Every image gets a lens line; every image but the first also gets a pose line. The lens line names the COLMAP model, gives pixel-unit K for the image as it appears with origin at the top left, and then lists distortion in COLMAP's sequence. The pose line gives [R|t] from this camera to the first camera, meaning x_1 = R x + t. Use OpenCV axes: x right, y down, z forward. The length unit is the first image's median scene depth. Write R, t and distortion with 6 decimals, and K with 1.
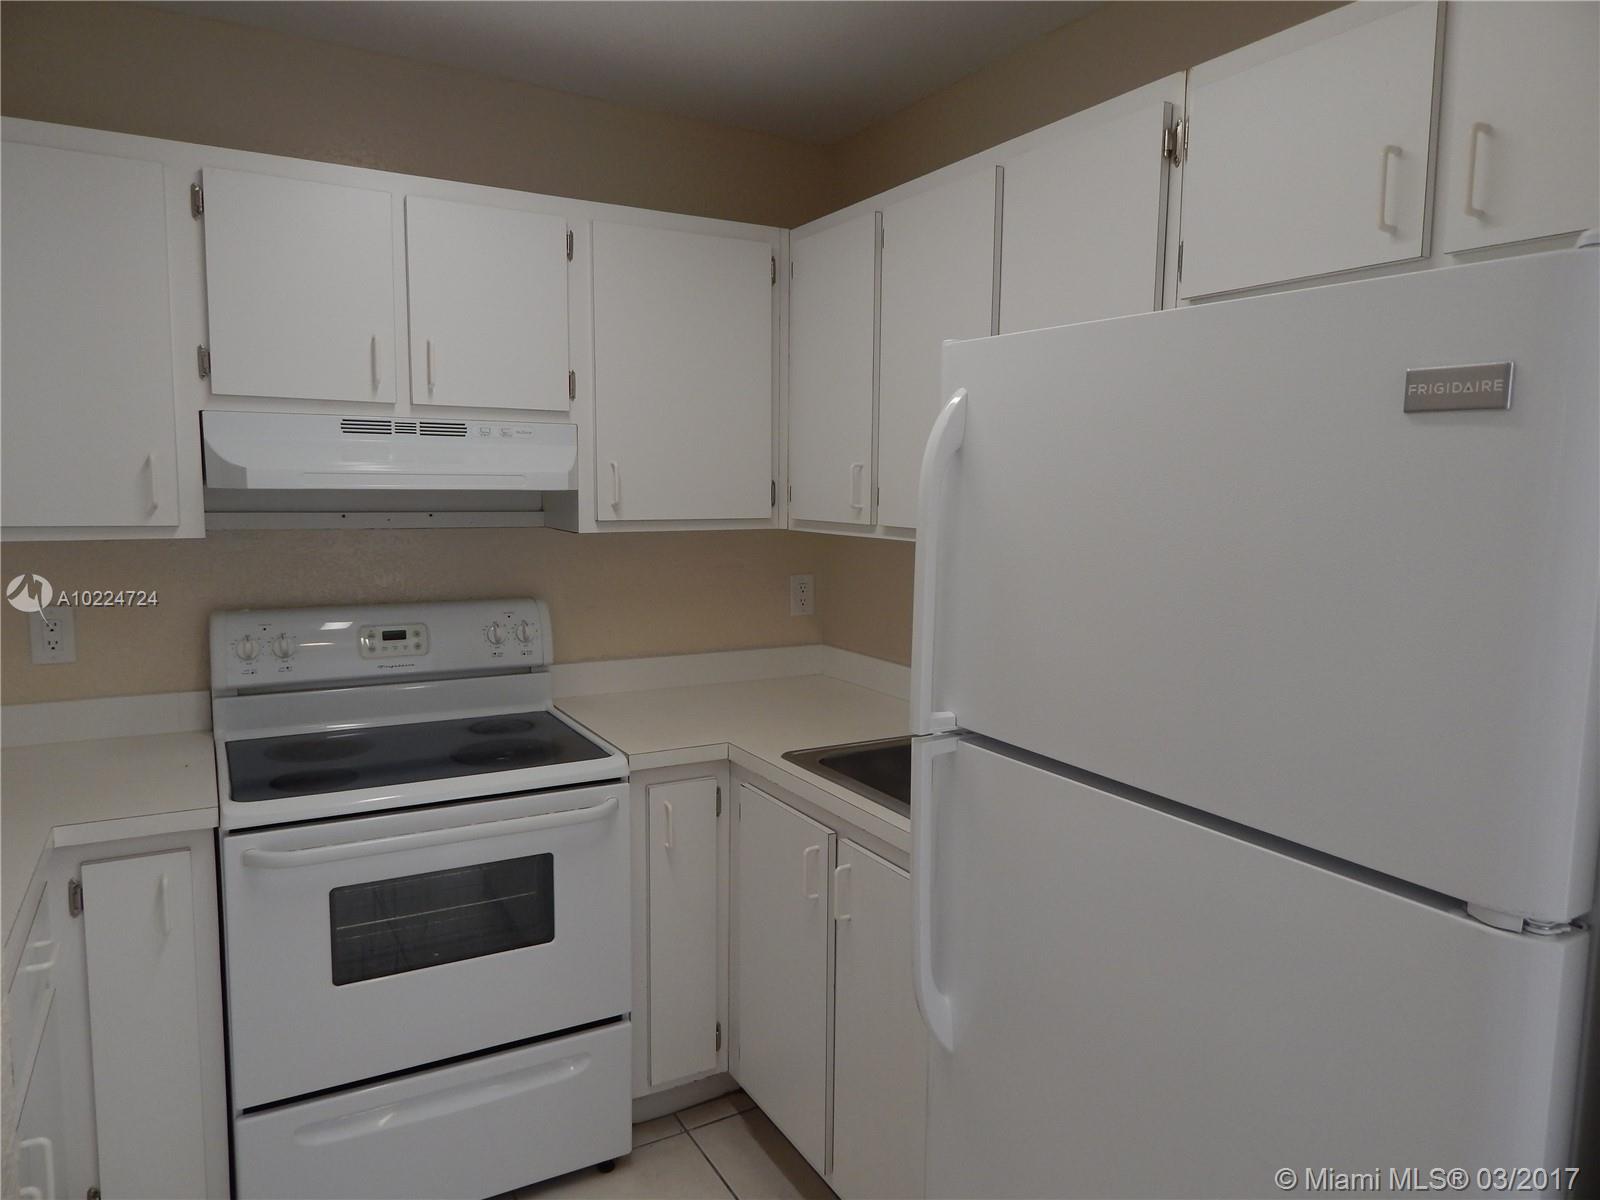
lens RADIAL K [[1049.3, 0, 793.6], [0, 1049.3, 597.5], [0, 0, 1]] dist [0.006652, -0.004805]
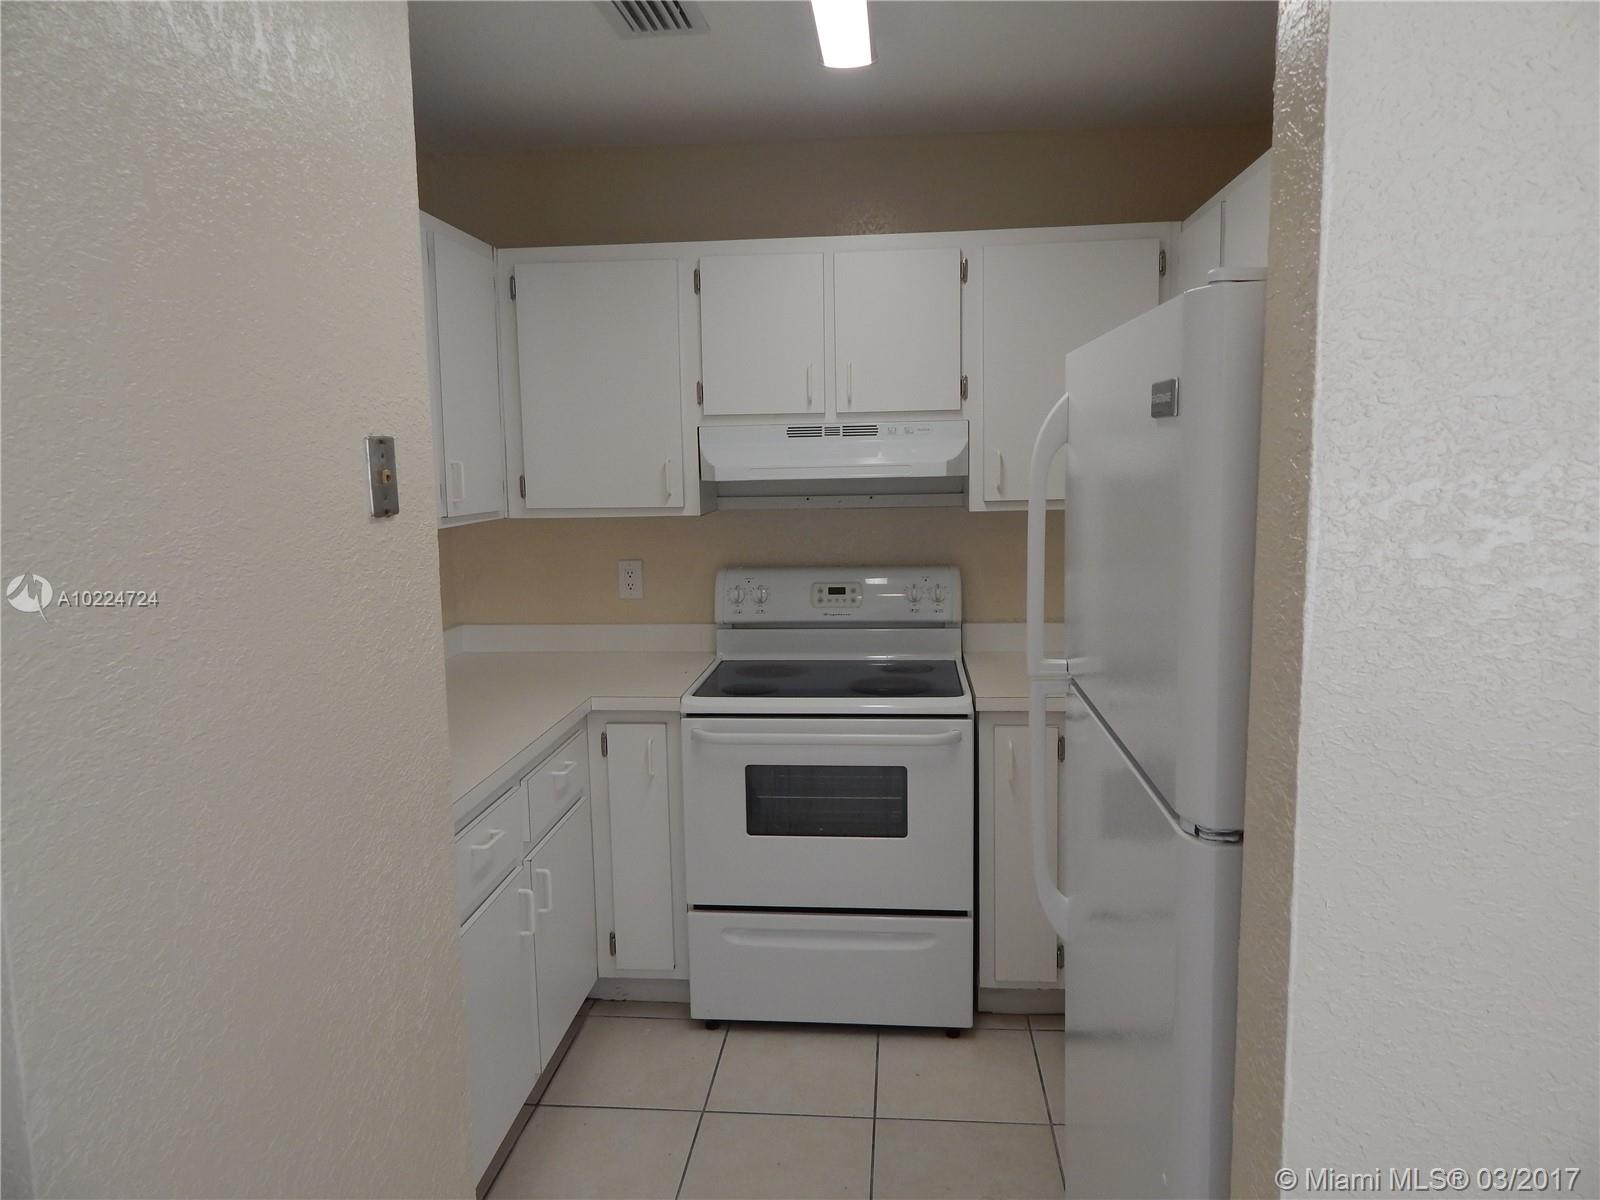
lens RADIAL K [[1049.3, 0, 799.1], [0, 1049.3, 597.6], [0, 0, 1]] dist [0.006652, -0.004805]
pose [[0.820996, 0.045537, -0.569115, 0.347036], [-0.033343, 0.998937, 0.031830, 0.005079], [0.569960, -0.007156, 0.821642, -0.096527]]
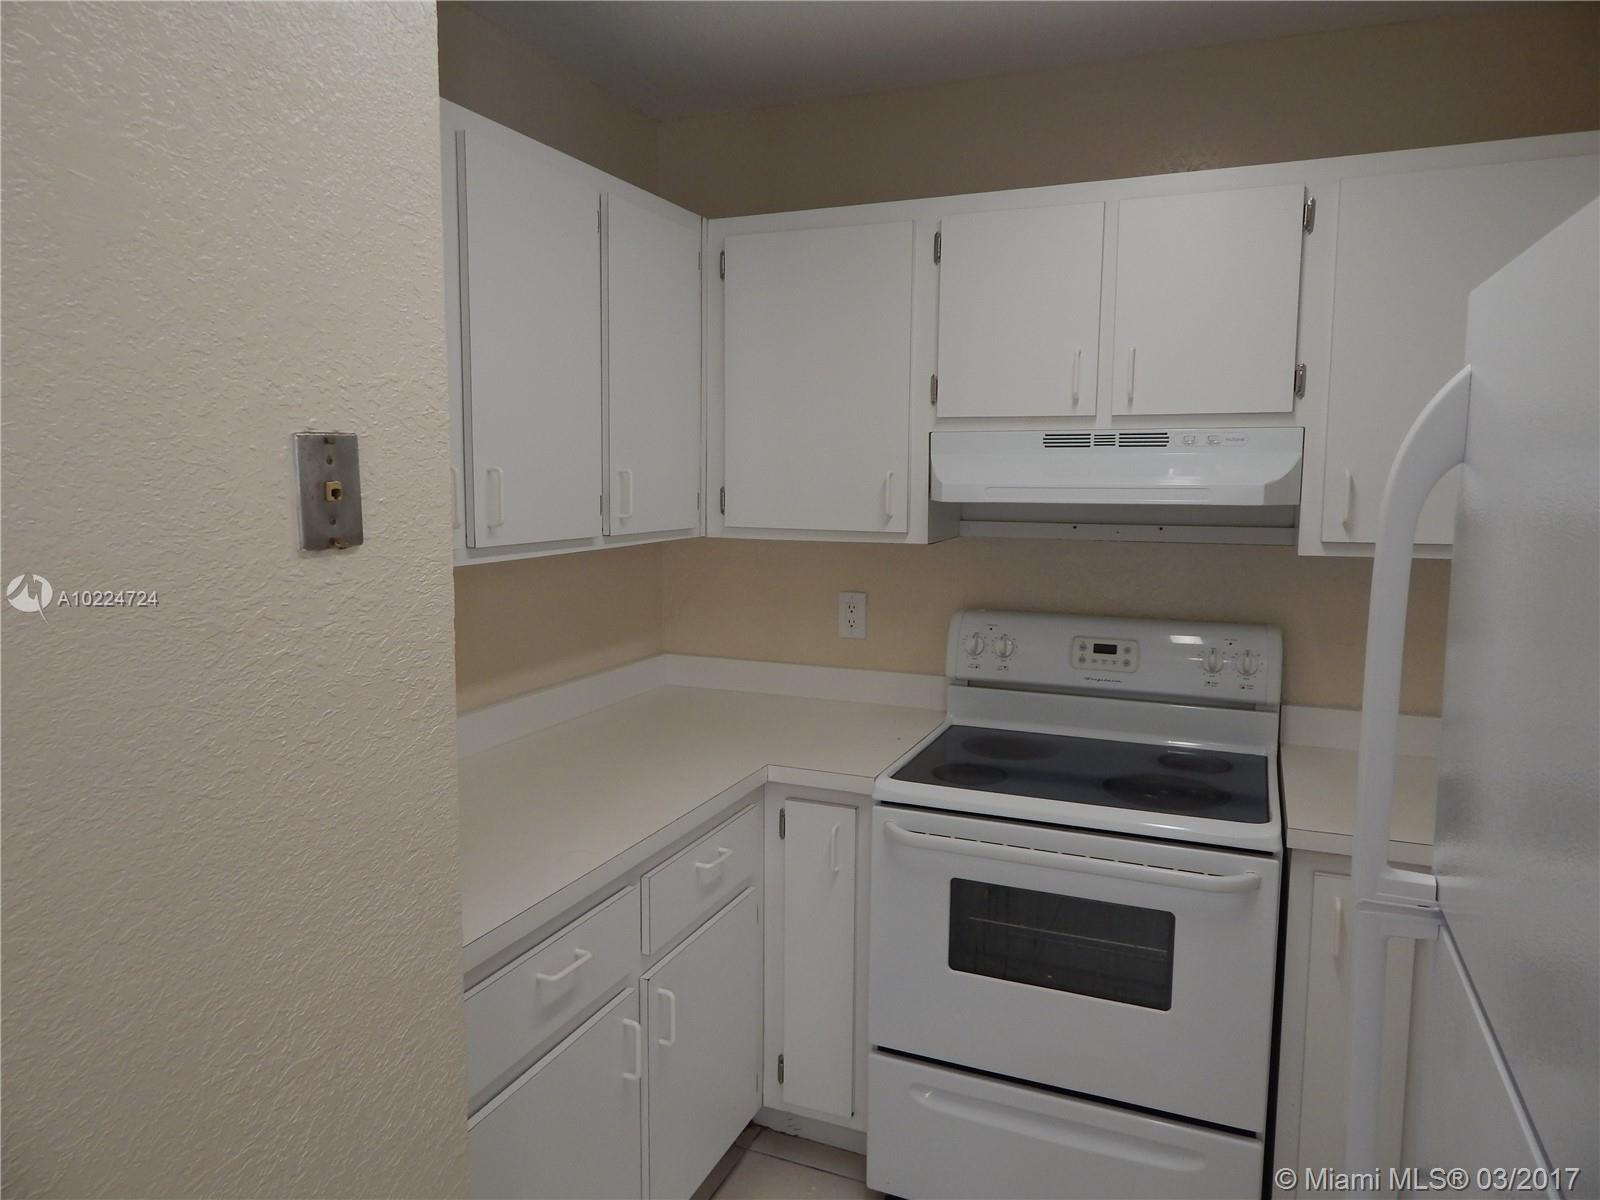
lens RADIAL K [[1049.3, 0, 800.9], [0, 1049.3, 598.5], [0, 0, 1]] dist [0.006652, -0.004805]
pose [[0.609964, 0.083767, -0.787989, 0.240747], [-0.083800, 0.995640, 0.040973, -0.030442], [0.787986, 0.041041, 0.614324, 0.180345]]
